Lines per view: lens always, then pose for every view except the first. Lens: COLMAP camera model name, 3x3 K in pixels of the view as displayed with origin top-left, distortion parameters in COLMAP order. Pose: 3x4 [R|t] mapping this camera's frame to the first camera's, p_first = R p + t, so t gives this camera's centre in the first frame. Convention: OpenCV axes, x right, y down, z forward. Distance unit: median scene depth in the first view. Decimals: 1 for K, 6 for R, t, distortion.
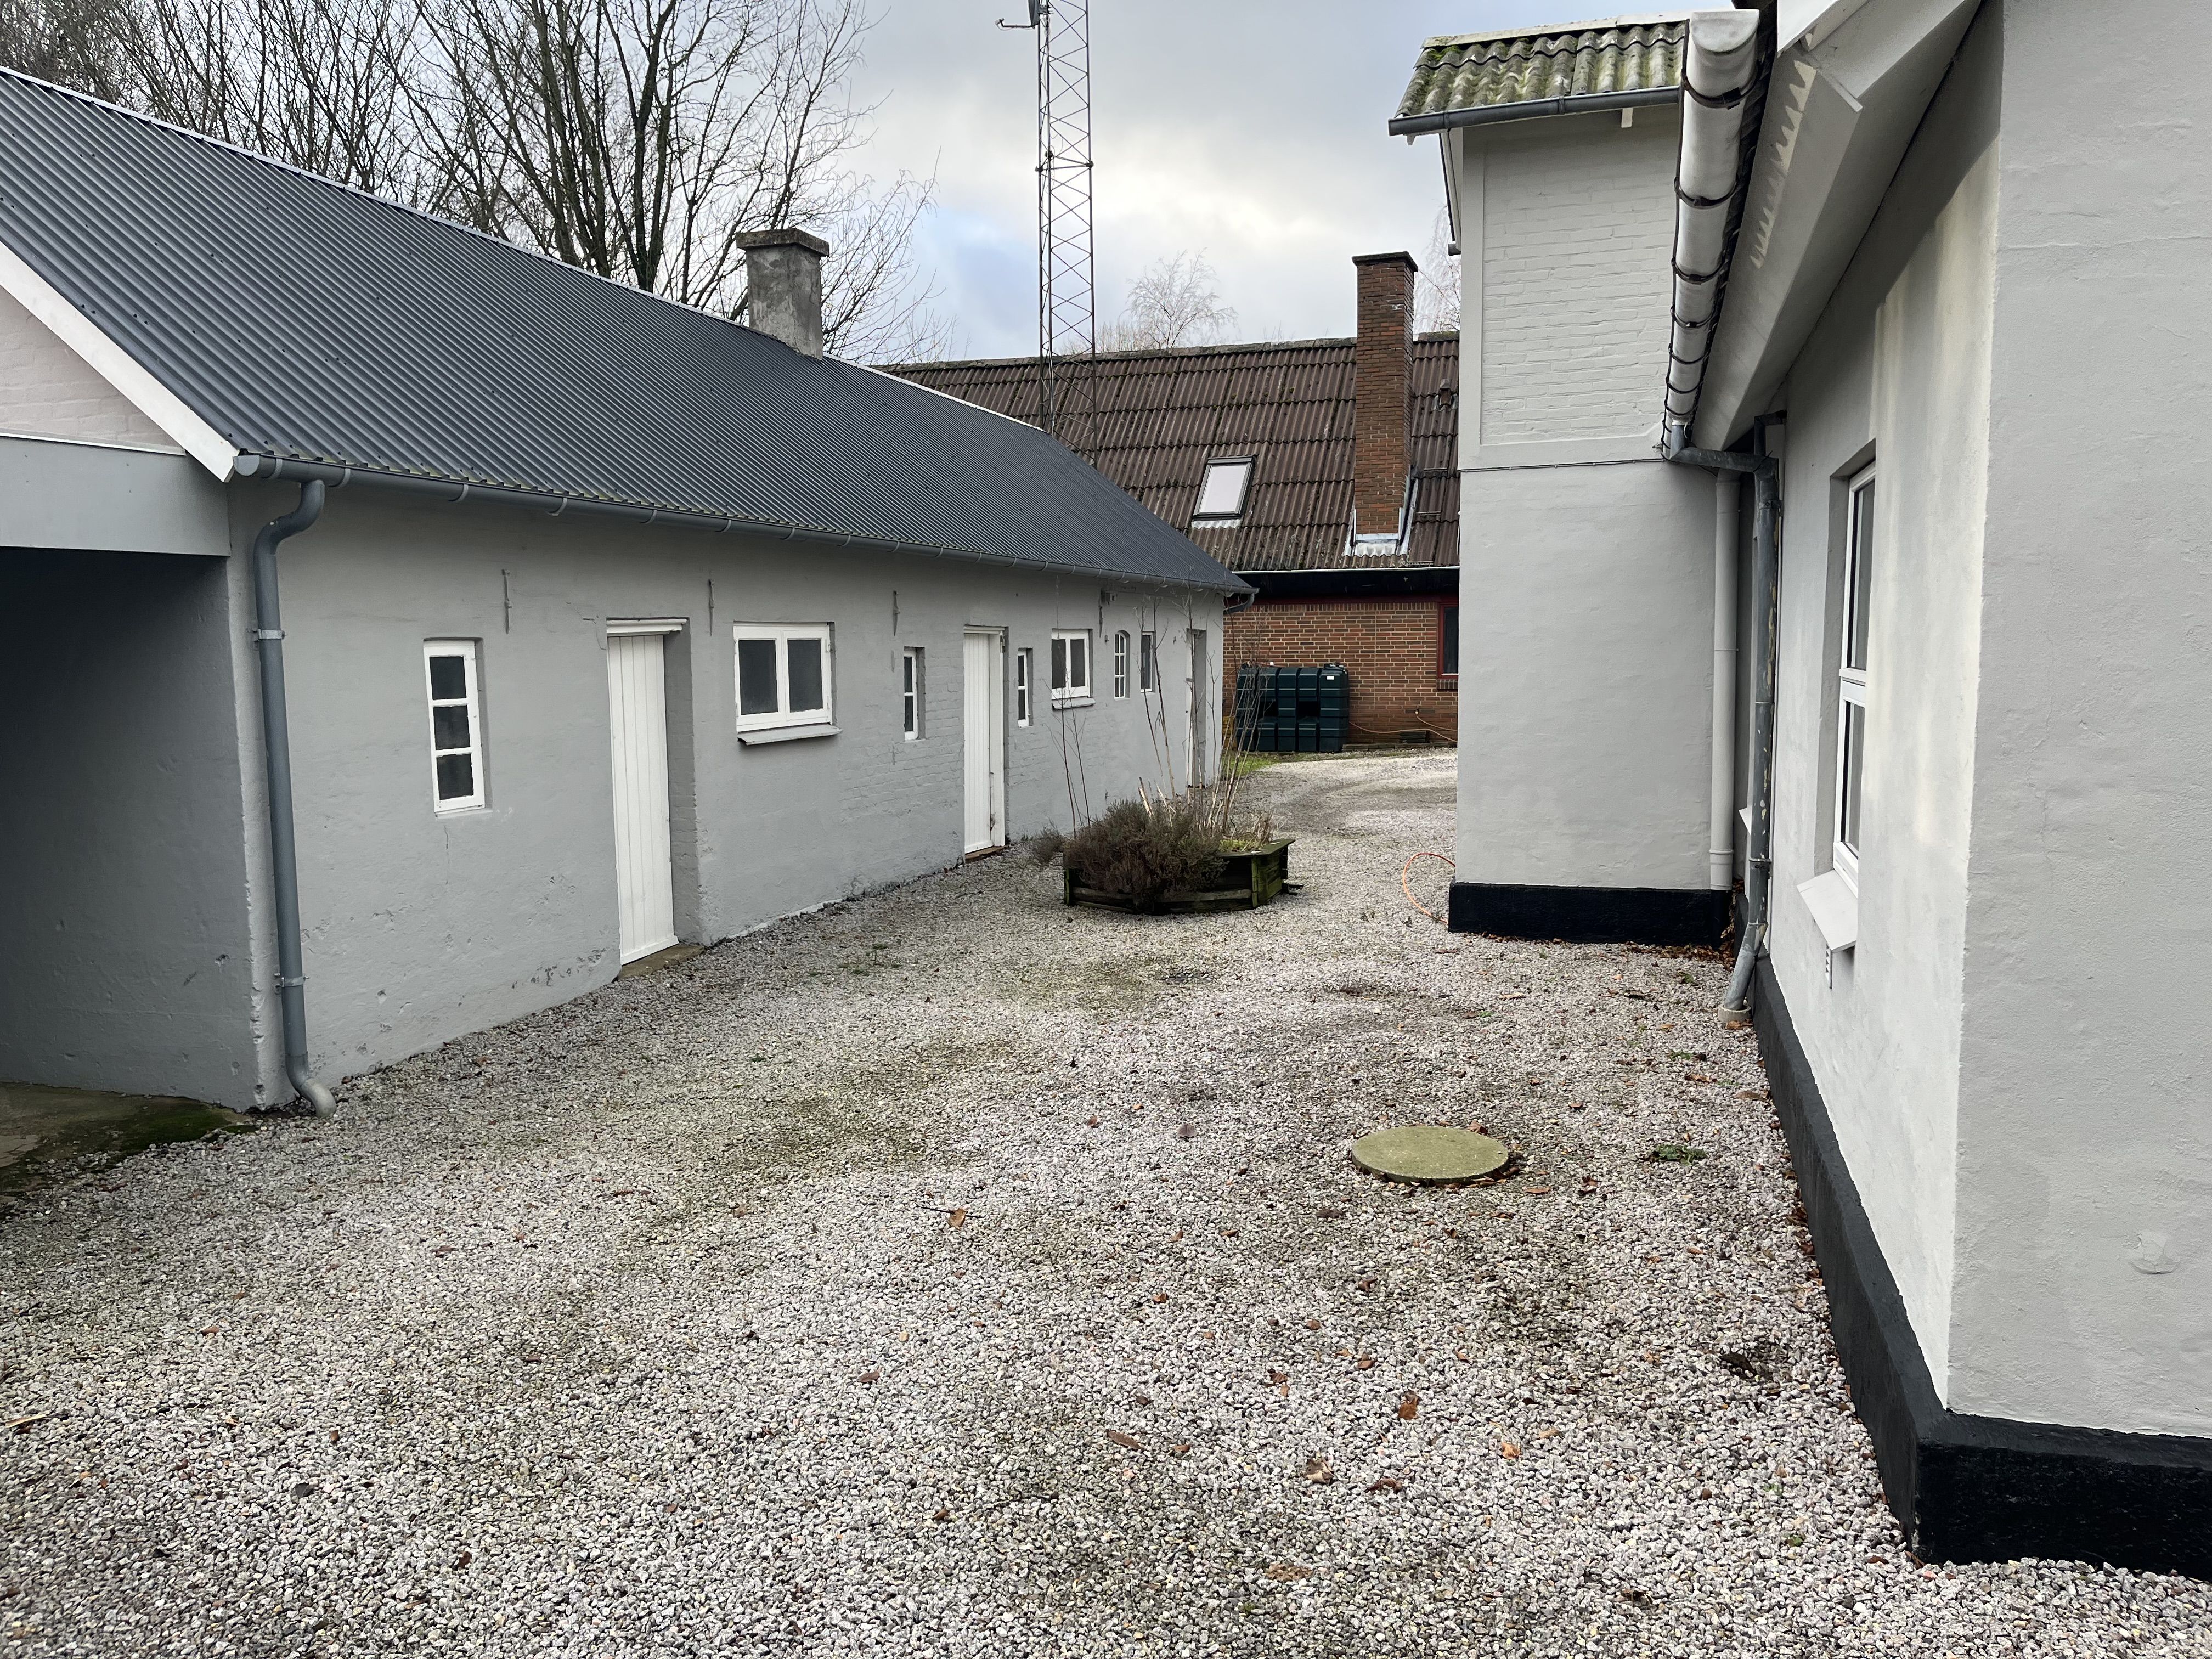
lens RADIAL K [[1649.1, 0, 1106.0], [0, 1649.1, 829.5], [0, 0, 1]] dist [-0.003150, 0.000311]
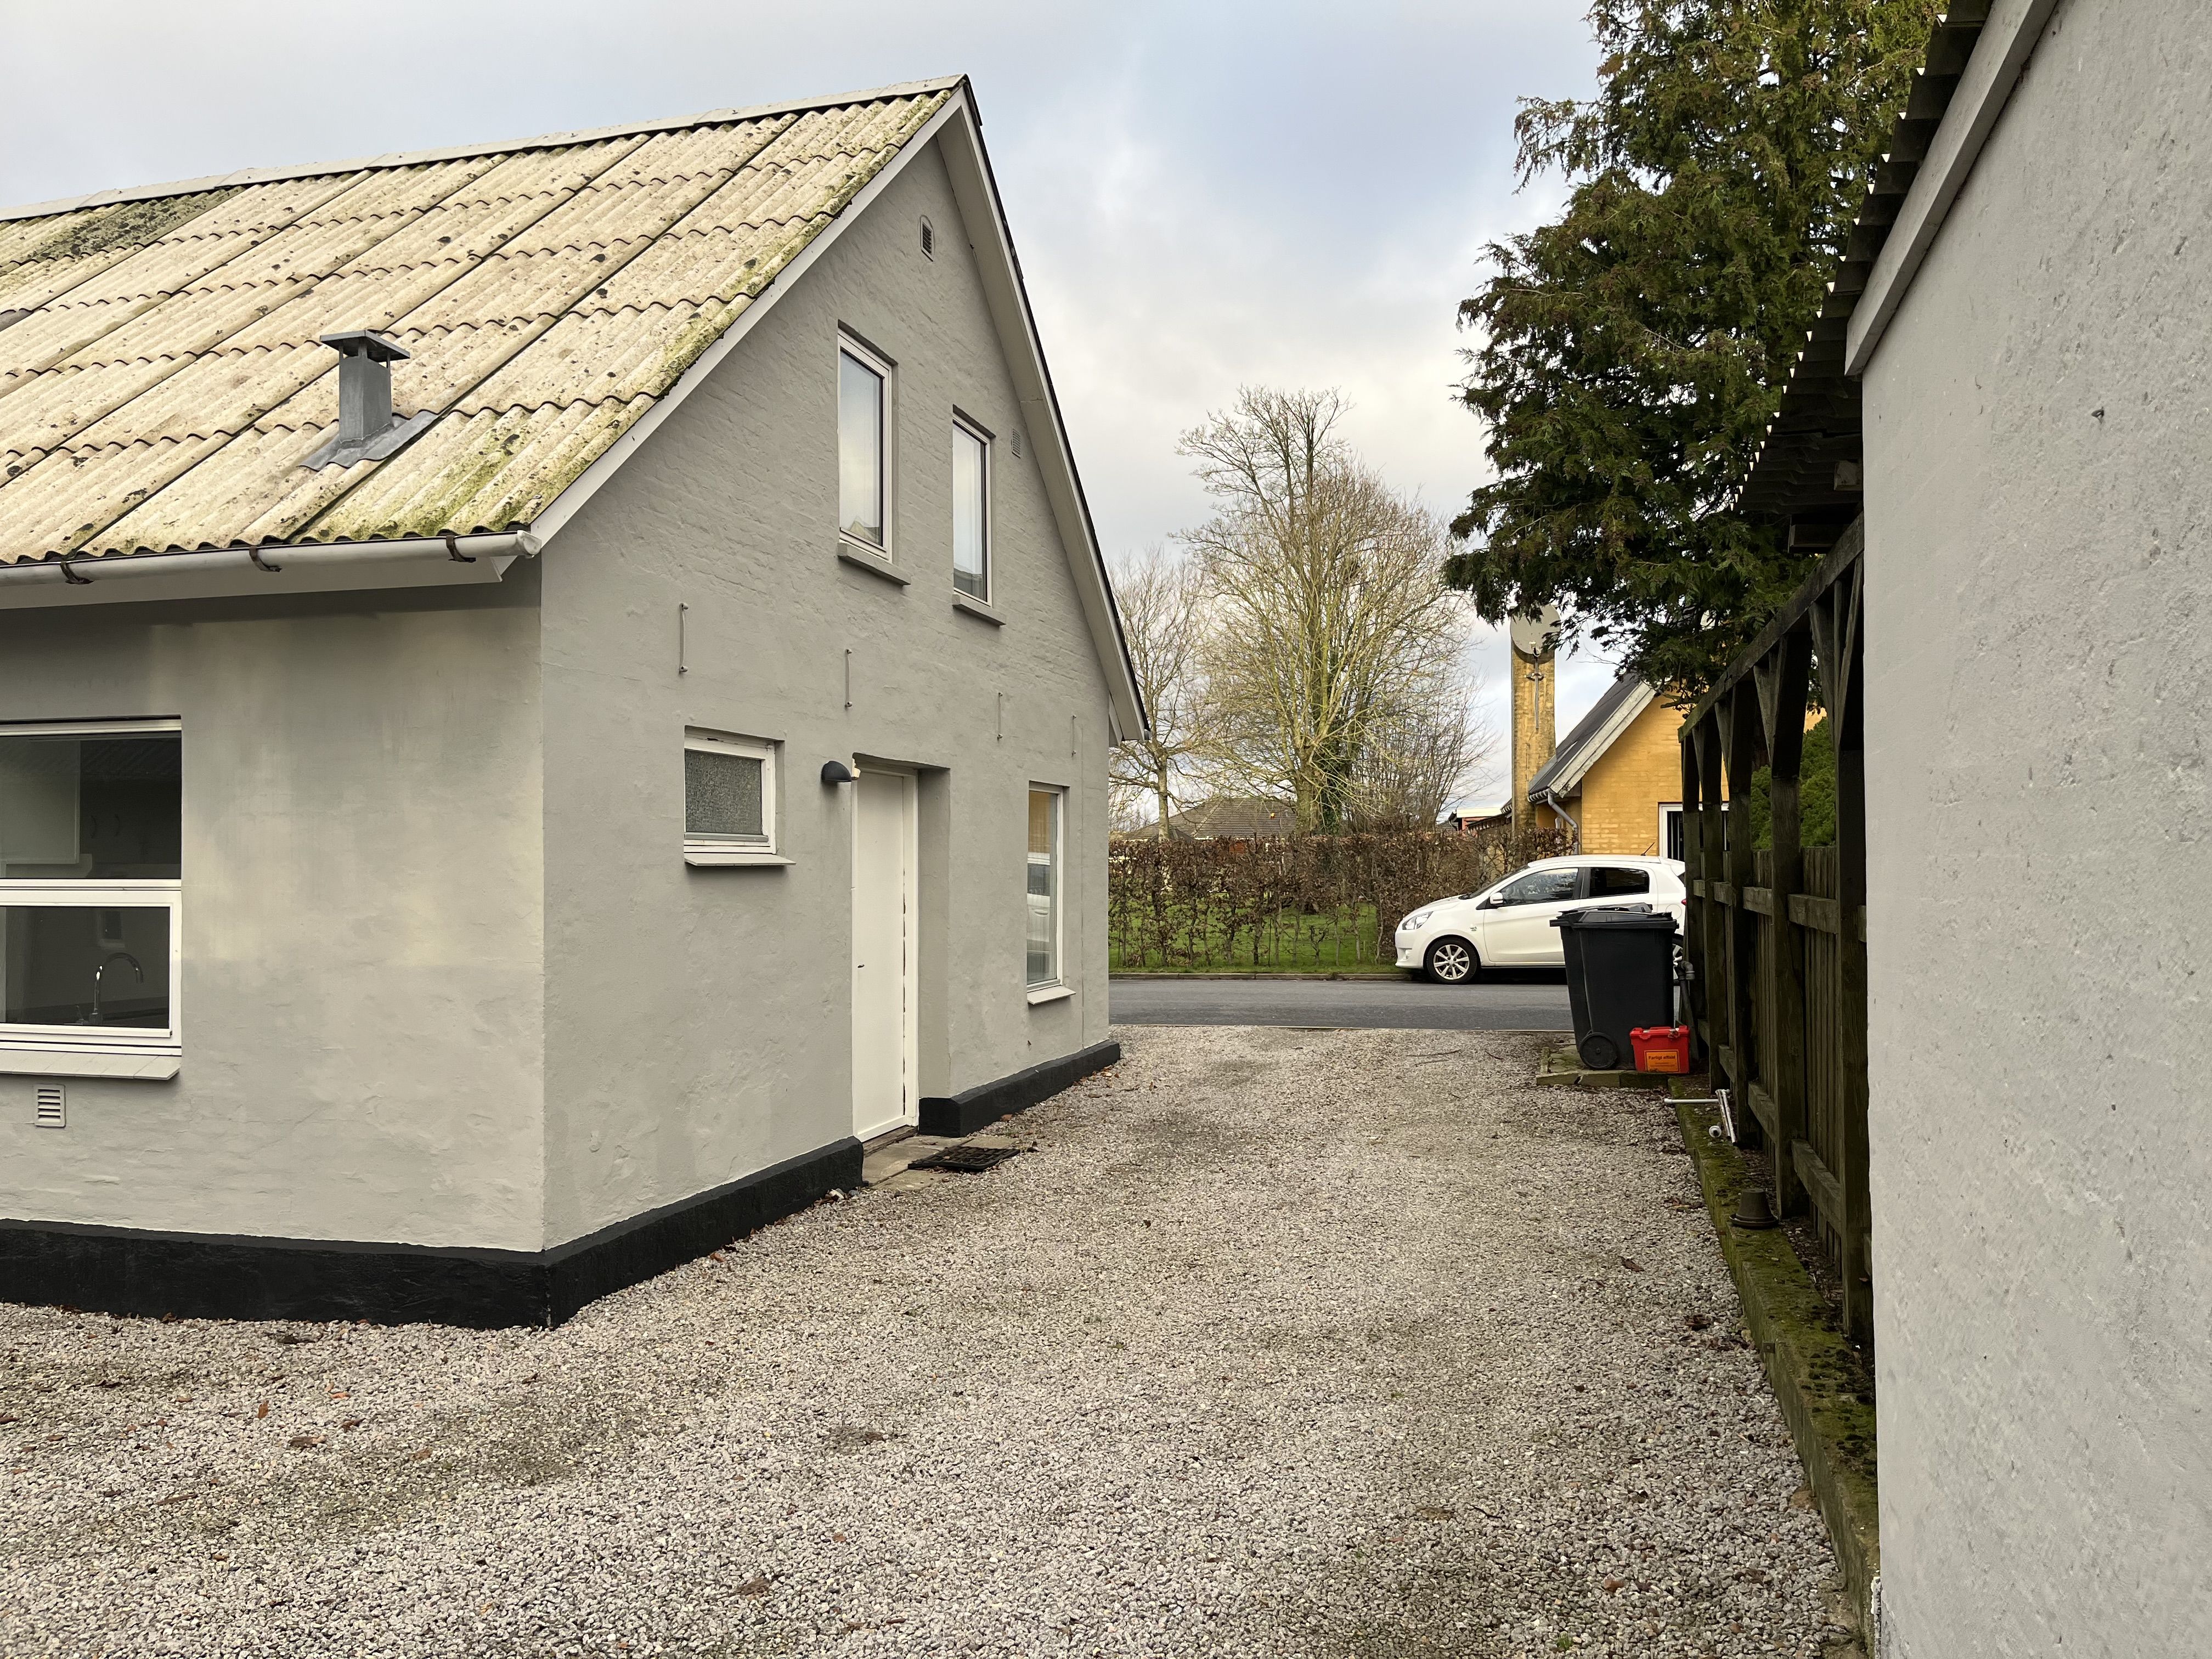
lens RADIAL K [[1649.1, 0, 1106.0], [0, 1649.1, 829.5], [0, 0, 1]] dist [-0.003150, 0.000311]
pose [[-0.026790, 0.030528, 0.999175, -1.448976], [0.114545, 0.993044, -0.027269, -0.005880], [-0.993057, 0.113720, -0.030101, 0.359731]]
